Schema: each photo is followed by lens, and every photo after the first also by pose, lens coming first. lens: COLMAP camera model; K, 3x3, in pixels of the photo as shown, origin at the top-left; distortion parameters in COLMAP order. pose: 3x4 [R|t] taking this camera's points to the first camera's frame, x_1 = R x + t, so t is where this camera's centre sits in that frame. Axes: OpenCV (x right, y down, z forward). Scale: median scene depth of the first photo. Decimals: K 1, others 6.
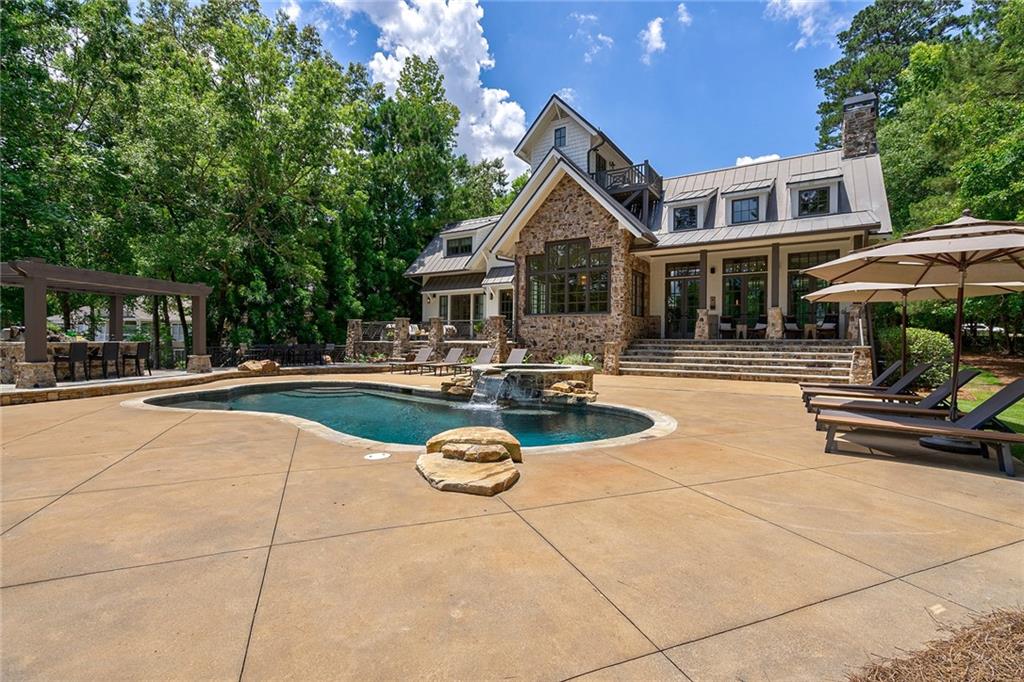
lens RADIAL K [[481.9, 0, 512.0], [0, 481.9, 341.0], [0, 0, 1]] dist [-0.001672, 0.000154]
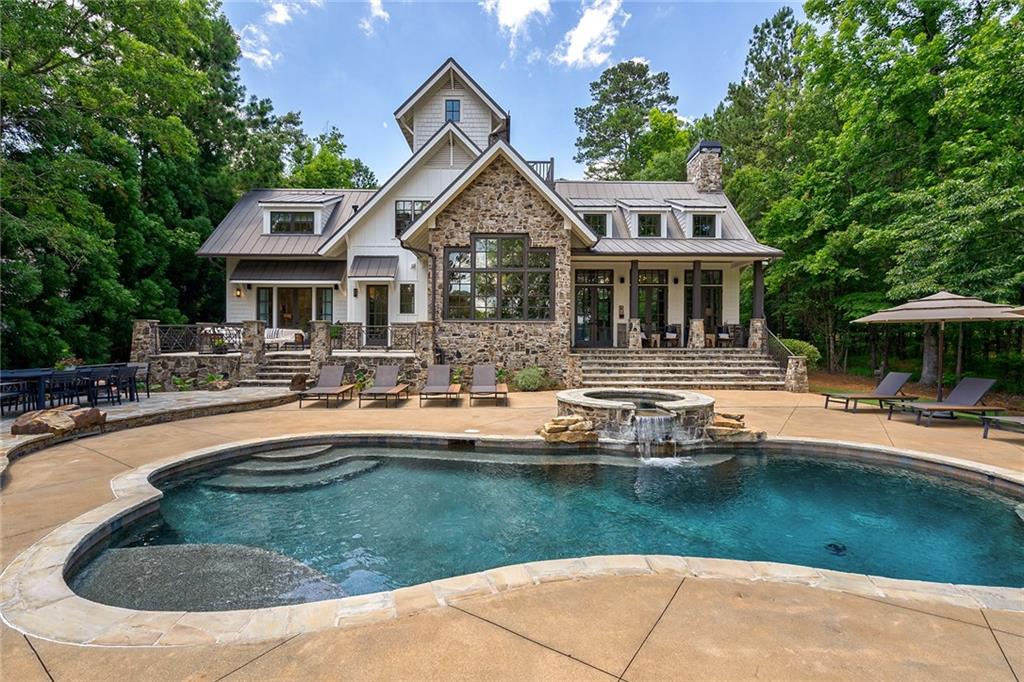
lens RADIAL K [[481.9, 0, 512.0], [0, 481.9, 341.0], [0, 0, 1]] dist [-0.001672, 0.000154]
pose [[0.830272, -0.007544, 0.557307, -0.344224], [0.003011, 0.999955, 0.009050, -0.026594], [-0.557350, -0.005835, 0.830257, 0.274538]]
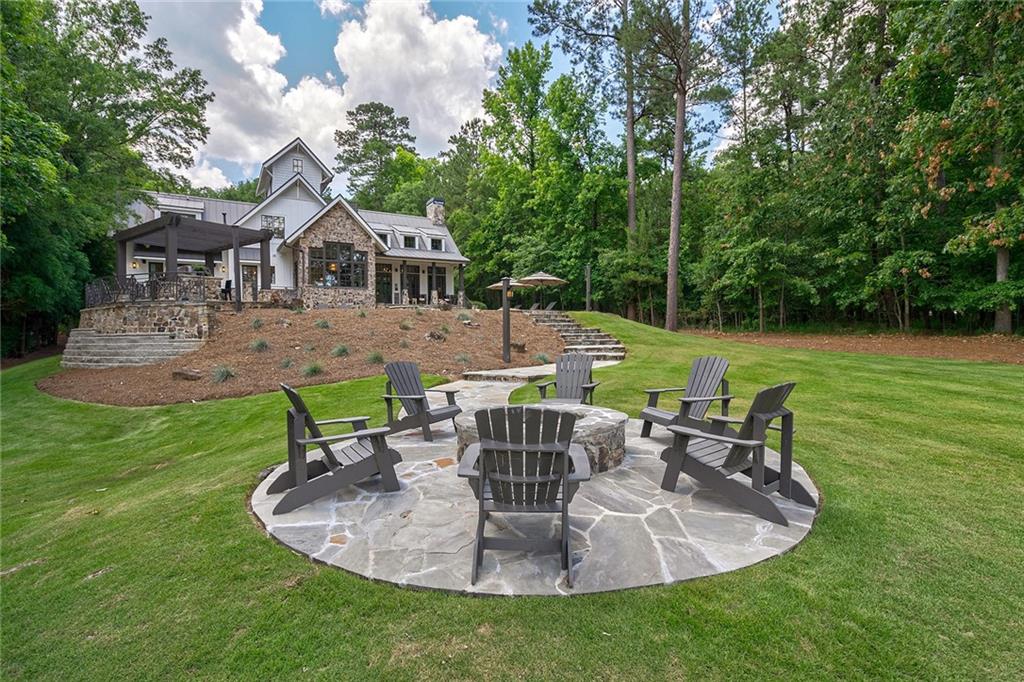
lens RADIAL K [[481.9, 0, 512.0], [0, 481.9, 341.0], [0, 0, 1]] dist [-0.001672, 0.000154]
pose [[0.434009, -0.026883, 0.900507, -1.120749], [0.017186, 0.999620, 0.021558, 0.103921], [-0.900745, 0.006120, 0.434306, -0.257875]]
